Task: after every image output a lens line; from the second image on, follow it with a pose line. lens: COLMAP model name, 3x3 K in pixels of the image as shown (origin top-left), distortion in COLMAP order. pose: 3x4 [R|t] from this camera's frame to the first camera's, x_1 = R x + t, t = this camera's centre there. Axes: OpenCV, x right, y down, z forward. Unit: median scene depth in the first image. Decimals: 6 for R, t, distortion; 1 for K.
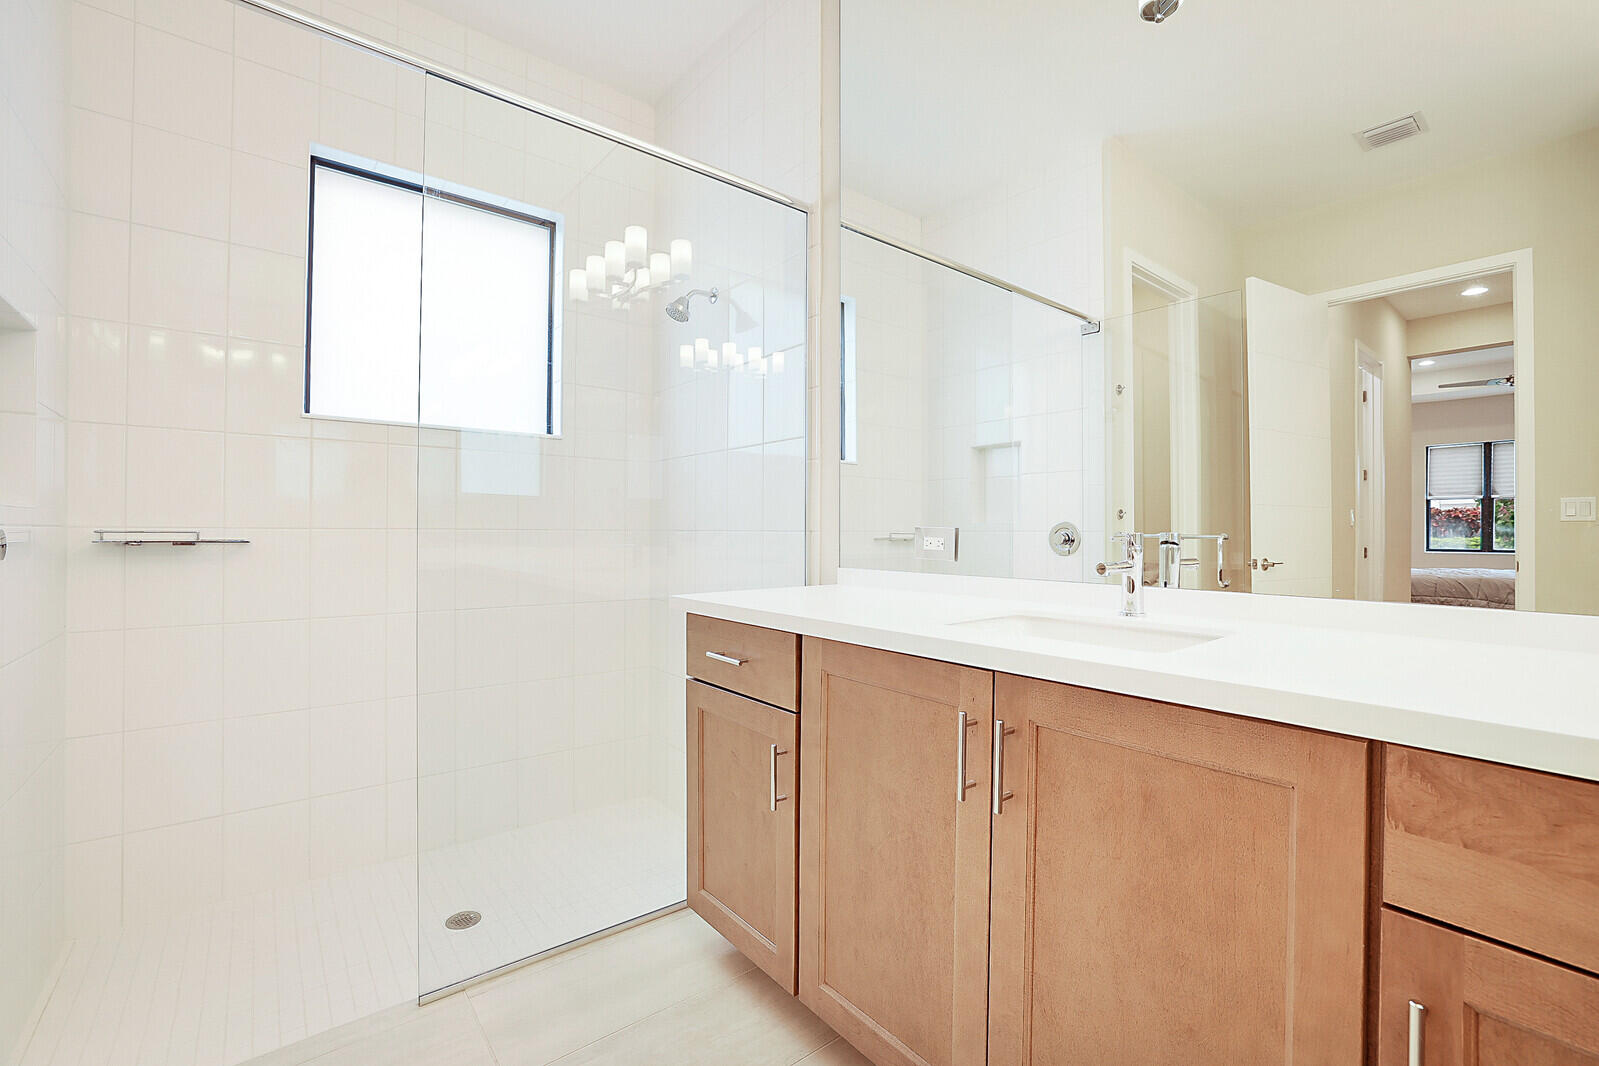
lens RADIAL K [[691.1, 0, 804.9], [0, 691.1, 527.9], [0, 0, 1]] dist [-0.013623, 0.000473]
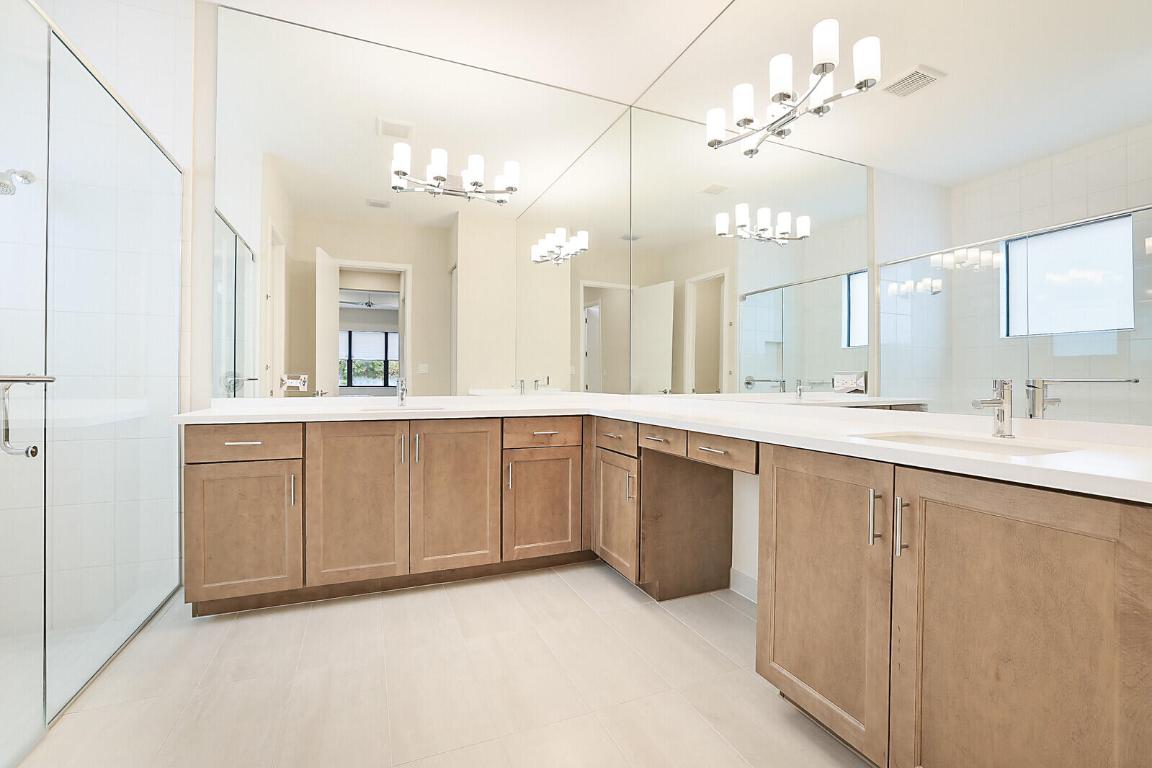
lens RADIAL K [[497.9, 0, 579.9], [0, 497.9, 380.3], [0, 0, 1]] dist [-0.013623, 0.000473]
pose [[0.274109, -0.009354, 0.961653, -1.292971], [-0.006443, 0.999912, 0.011563, -0.007243], [-0.961677, -0.009365, 0.274025, -0.287119]]
